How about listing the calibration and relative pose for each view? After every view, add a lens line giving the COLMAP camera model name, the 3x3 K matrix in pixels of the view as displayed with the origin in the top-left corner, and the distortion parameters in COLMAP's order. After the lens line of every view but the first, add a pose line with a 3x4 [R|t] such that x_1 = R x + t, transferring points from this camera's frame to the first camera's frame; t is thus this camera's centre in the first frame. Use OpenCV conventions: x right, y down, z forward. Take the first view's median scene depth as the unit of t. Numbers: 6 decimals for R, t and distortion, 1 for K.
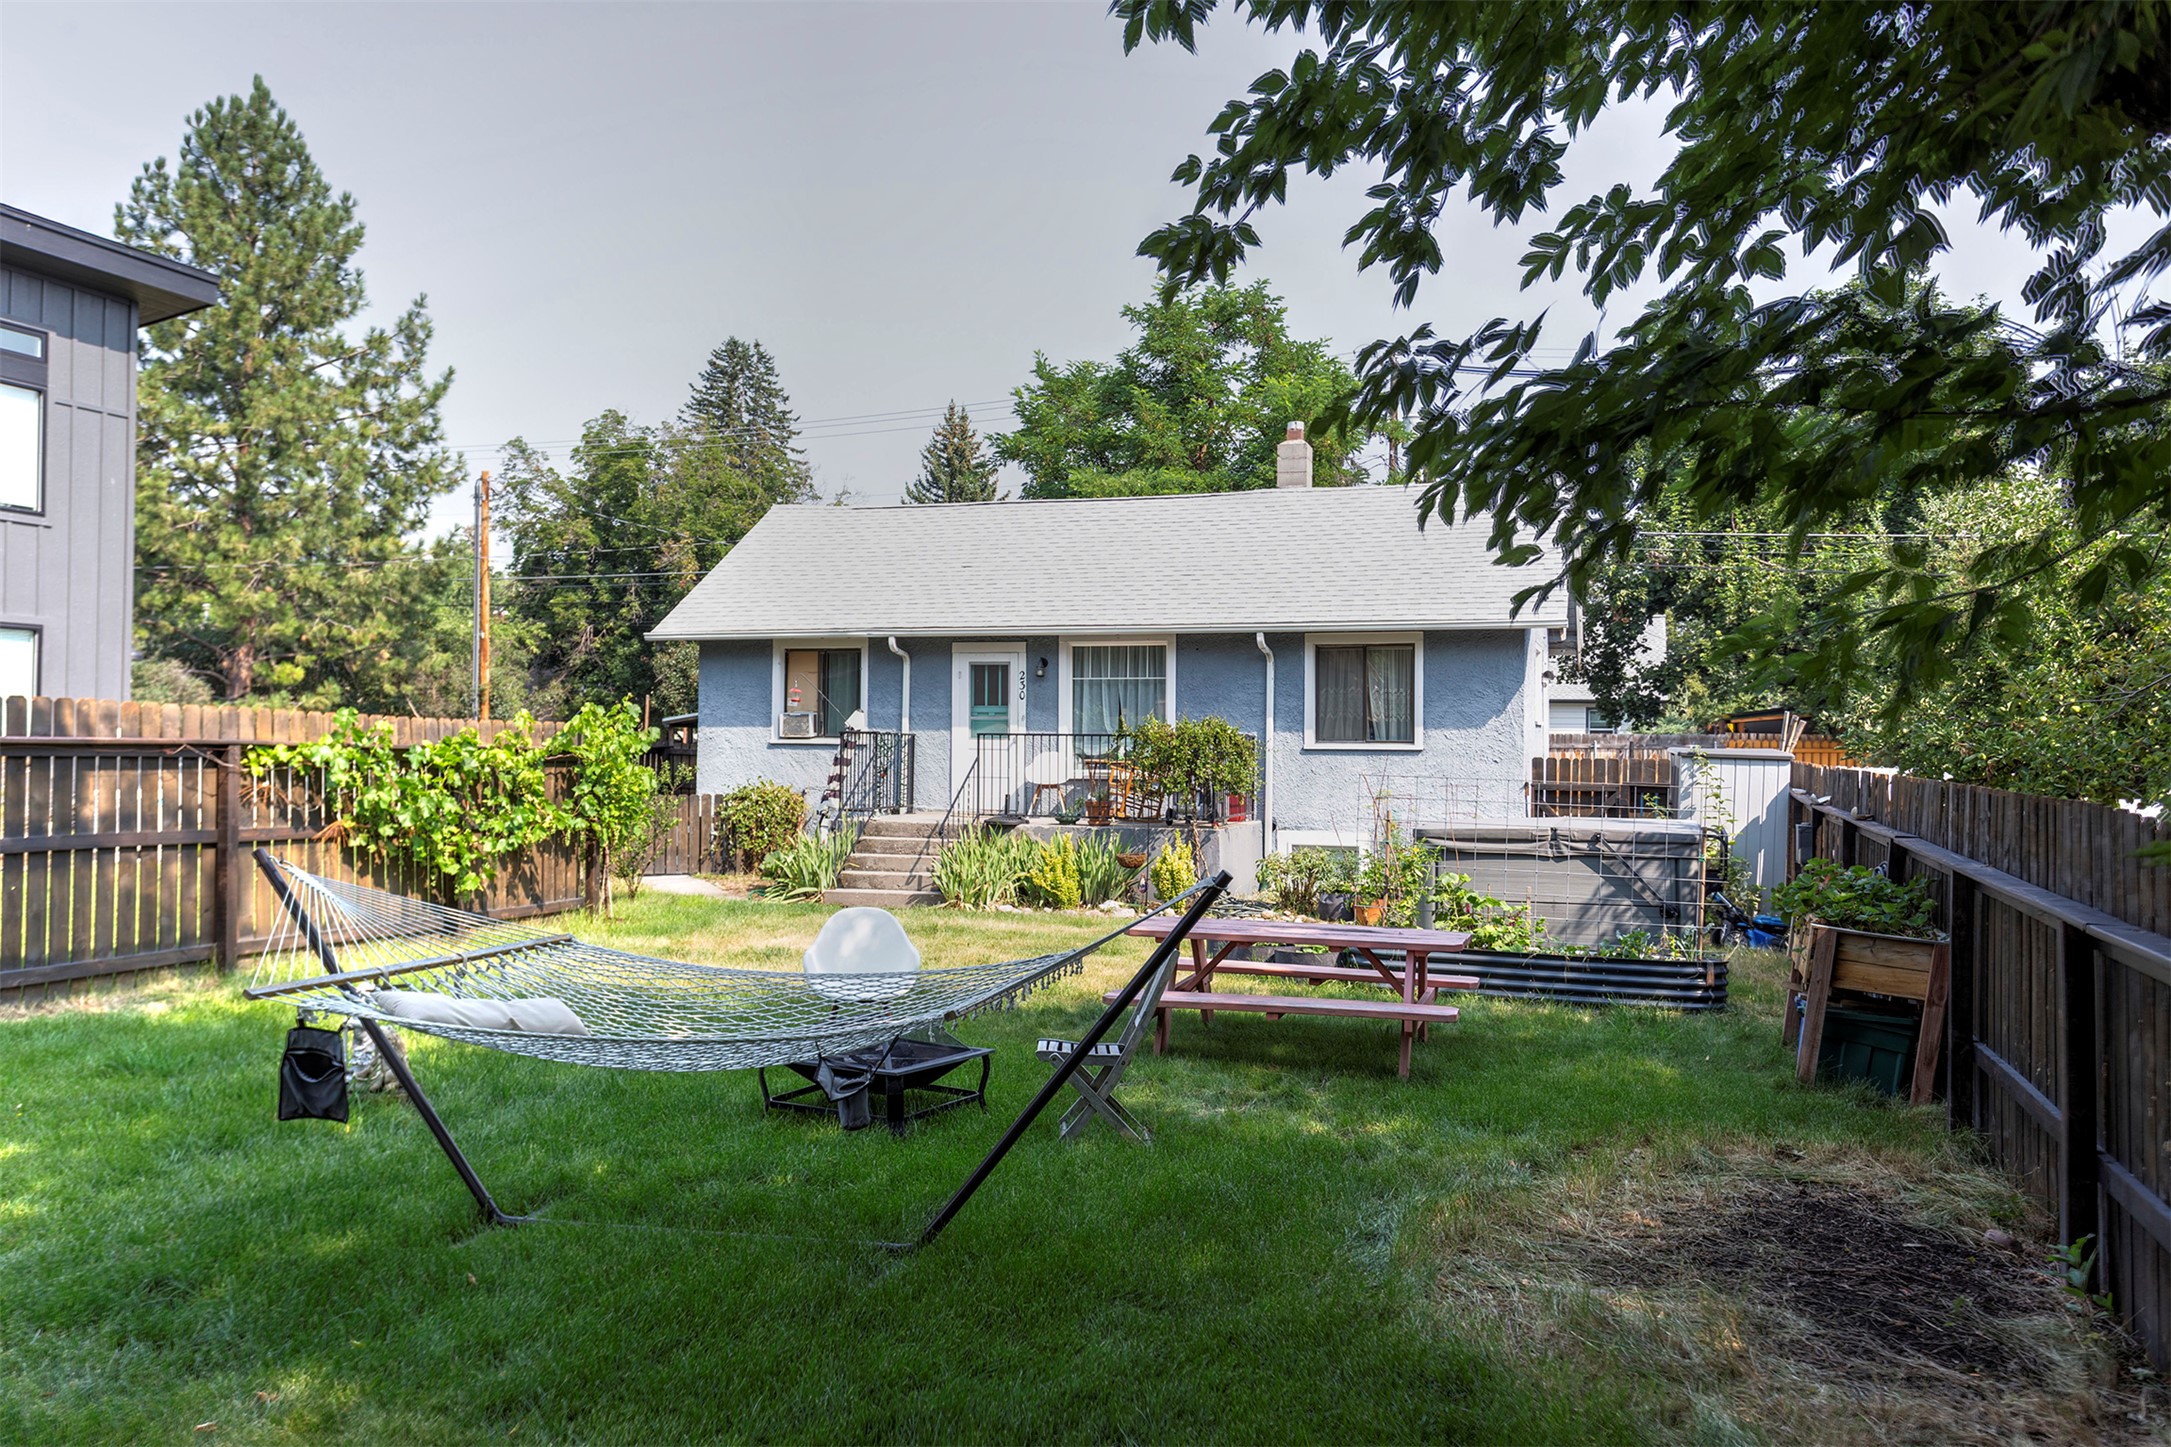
lens RADIAL K [[1685.7, 0, 1085.5], [0, 1685.7, 723.5], [0, 0, 1]] dist [0.006339, 0.005125]
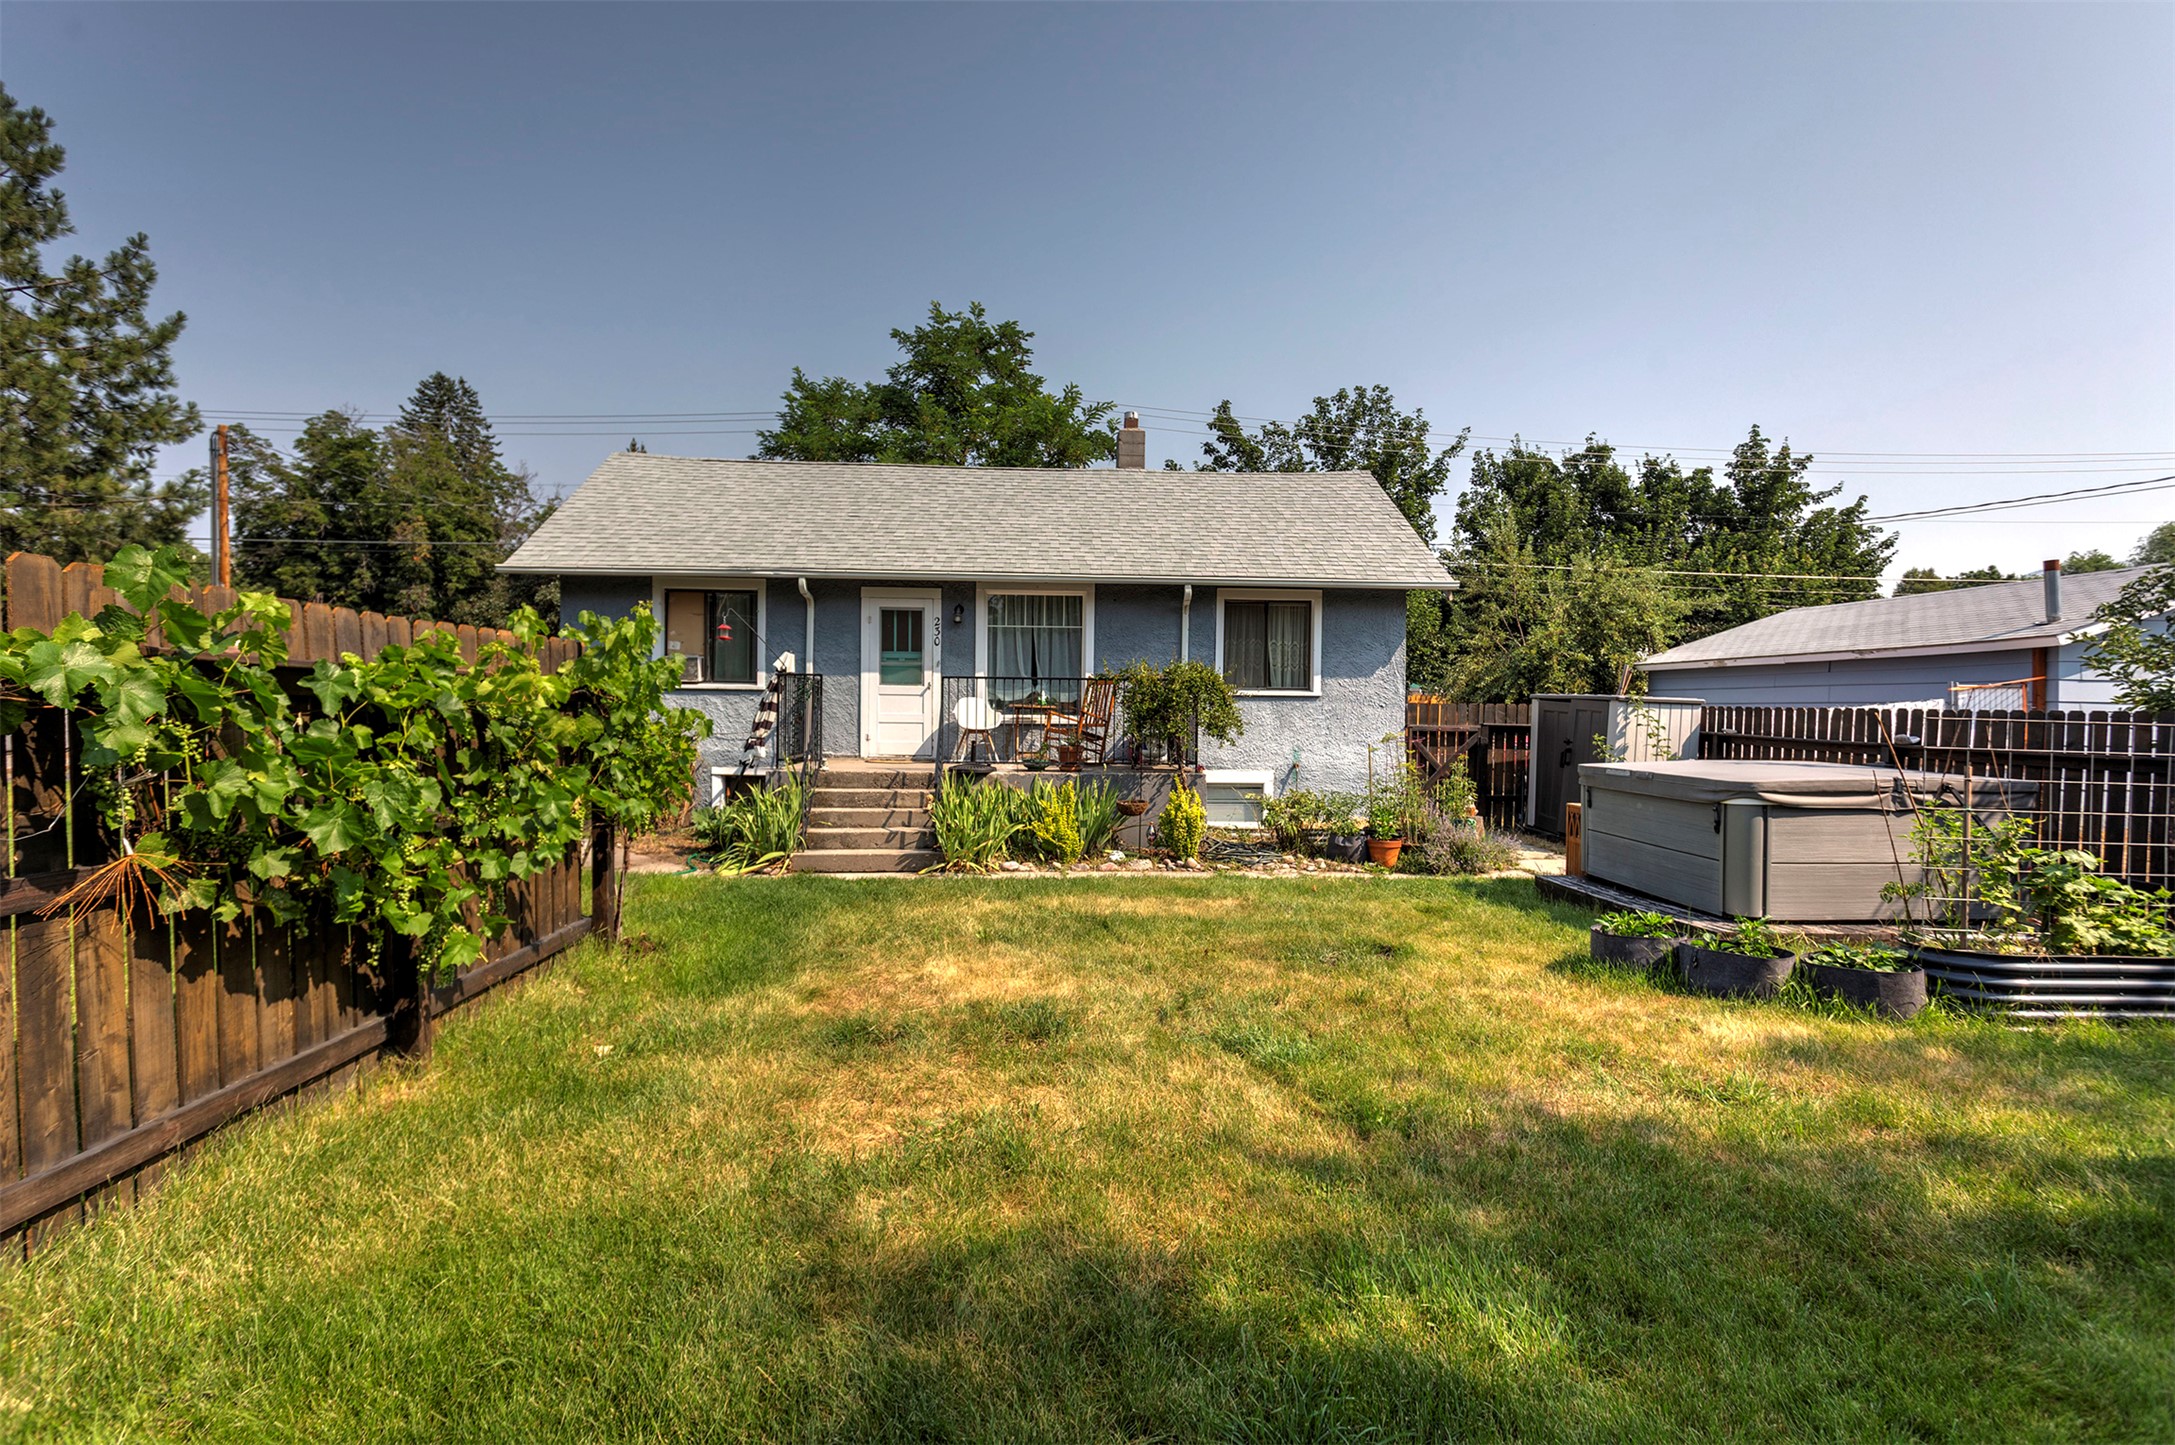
lens RADIAL K [[1026.0, 0, 1092.2], [0, 1026.0, 719.9], [0, 0, 1]] dist [0.003131, 0.000615]
pose [[0.927117, -0.004895, 0.374741, -0.187980], [-0.006982, 0.999516, 0.030328, 0.011252], [-0.374707, -0.030734, 0.926634, 0.405350]]
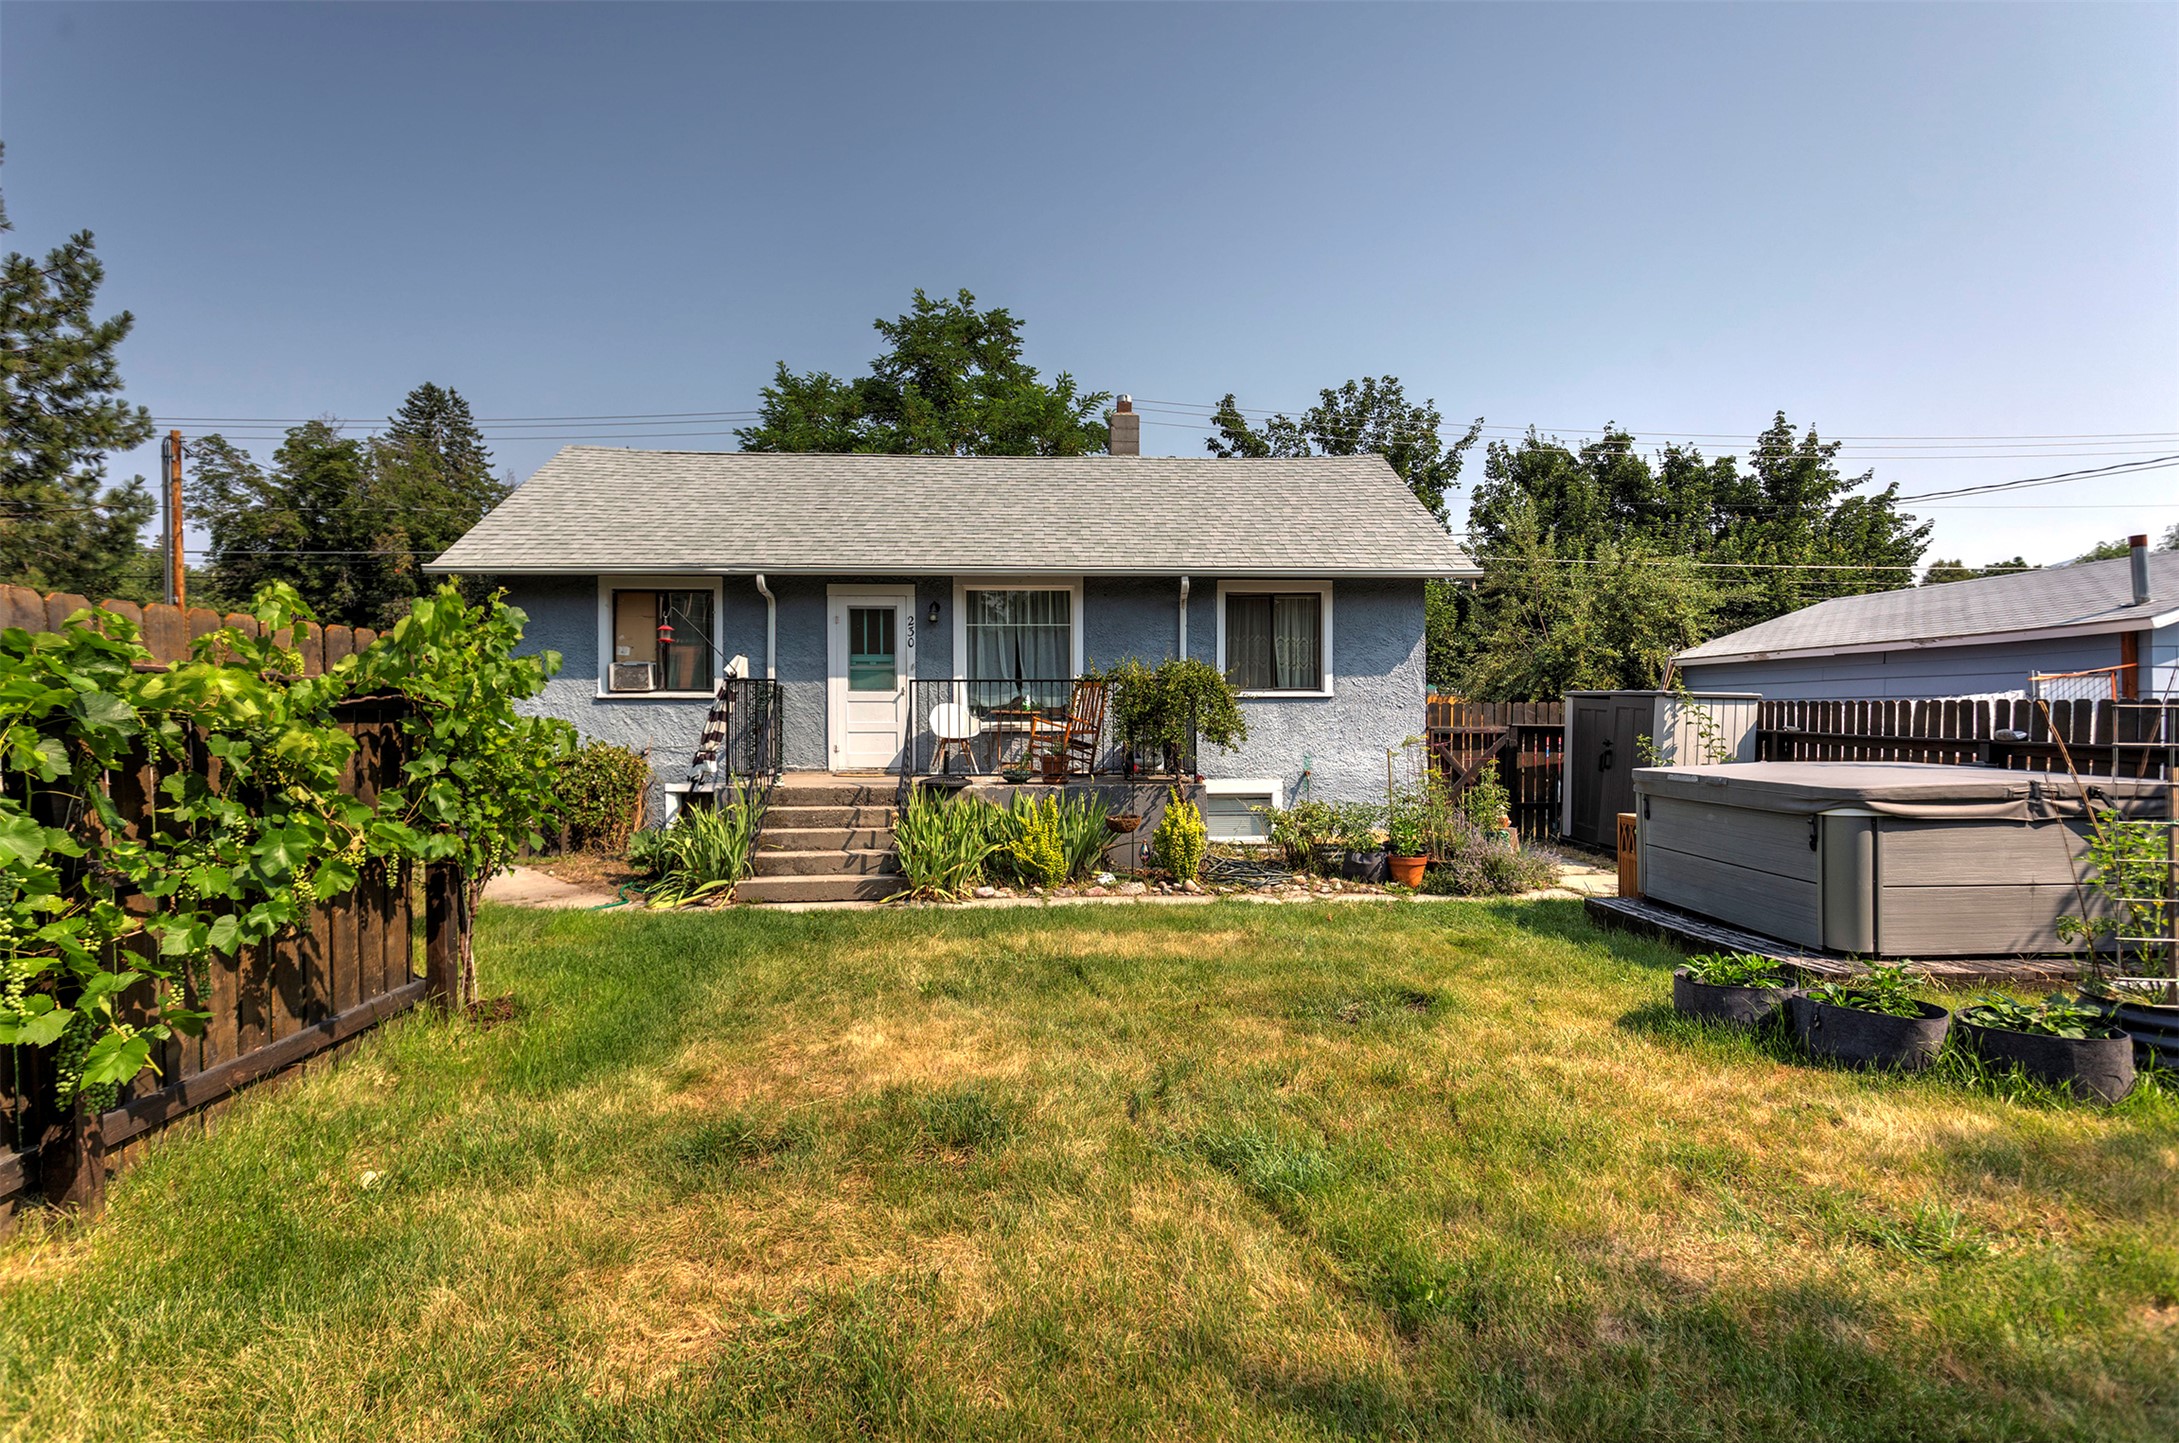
lens RADIAL K [[1032.9, 0, 1097.4], [0, 1032.9, 715.7], [0, 0, 1]] dist [0.005148, 0.000059]
pose [[0.928887, -0.013538, 0.370116, -0.157487], [0.007092, 0.999799, 0.018769, 0.013733], [-0.370296, -0.014810, 0.928796, 0.449783]]
